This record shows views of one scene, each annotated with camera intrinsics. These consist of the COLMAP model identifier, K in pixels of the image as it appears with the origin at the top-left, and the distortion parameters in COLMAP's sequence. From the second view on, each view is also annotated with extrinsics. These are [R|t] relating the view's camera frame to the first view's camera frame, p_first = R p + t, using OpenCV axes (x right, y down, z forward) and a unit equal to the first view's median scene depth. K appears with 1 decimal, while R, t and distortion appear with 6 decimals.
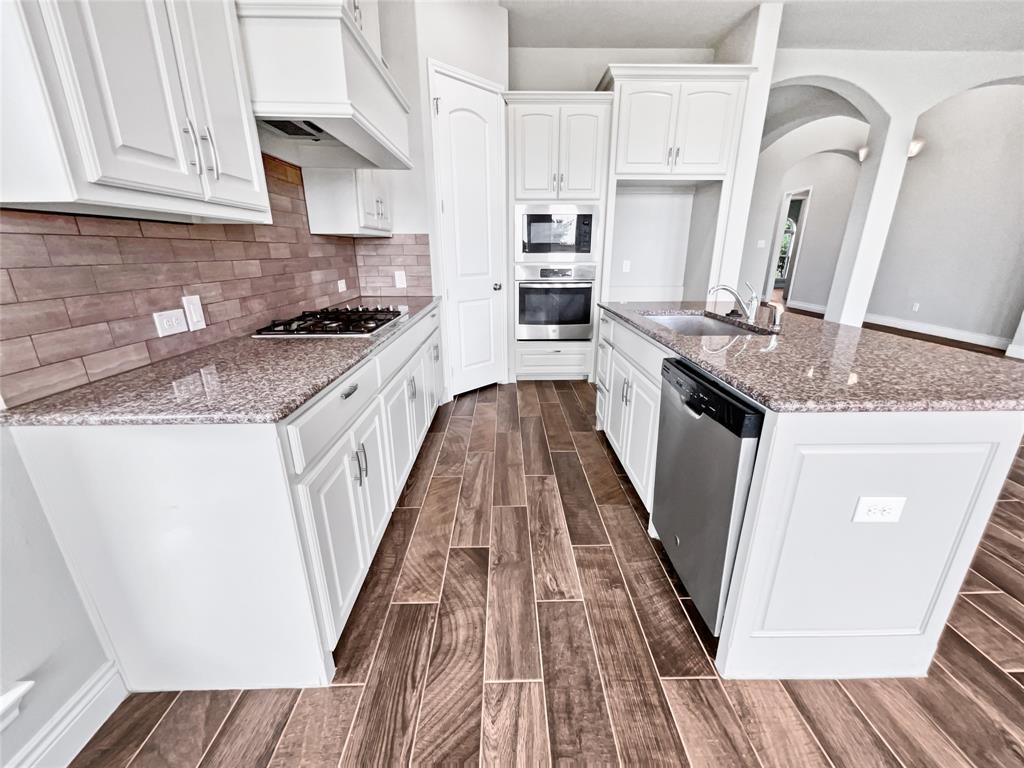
lens RADIAL K [[414.6, 0, 512.3], [0, 414.6, 386.1], [0, 0, 1]] dist [-0.002914, -0.000215]
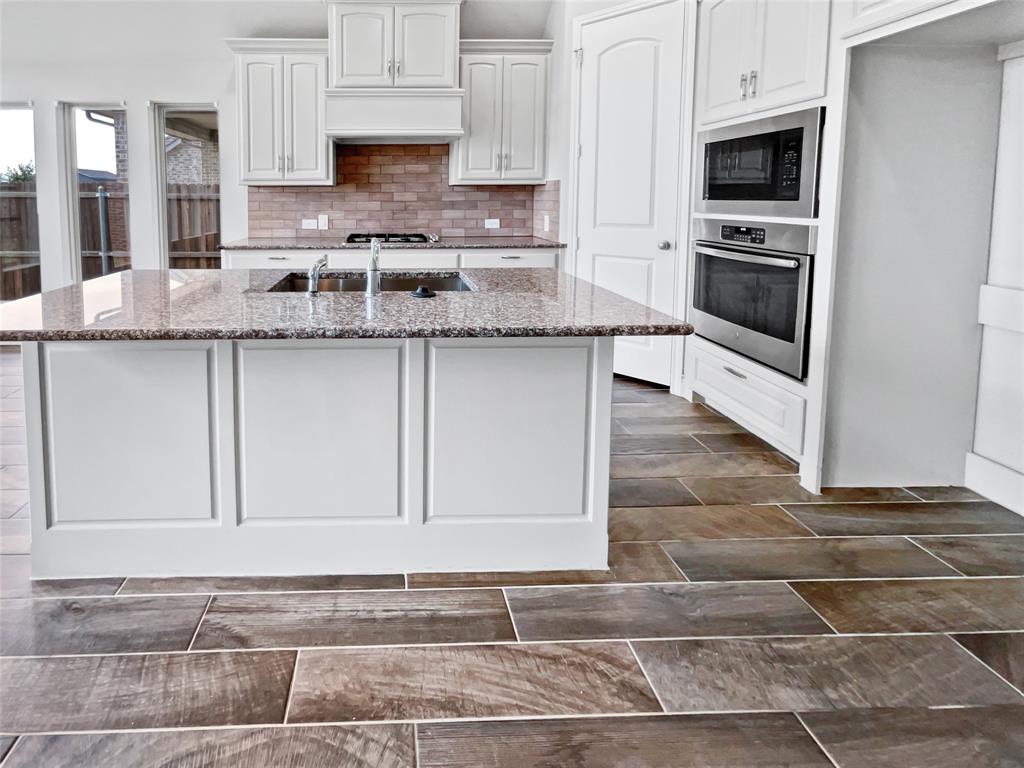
lens RADIAL K [[412.8, 0, 510.8], [0, 412.8, 384.3], [0, 0, 1]] dist [-0.001145, -0.000030]
pose [[0.111325, 0.411165, -0.904737, 1.087118], [-0.306915, 0.880117, 0.362212, -0.301529], [0.945204, 0.237354, 0.224172, 0.925123]]
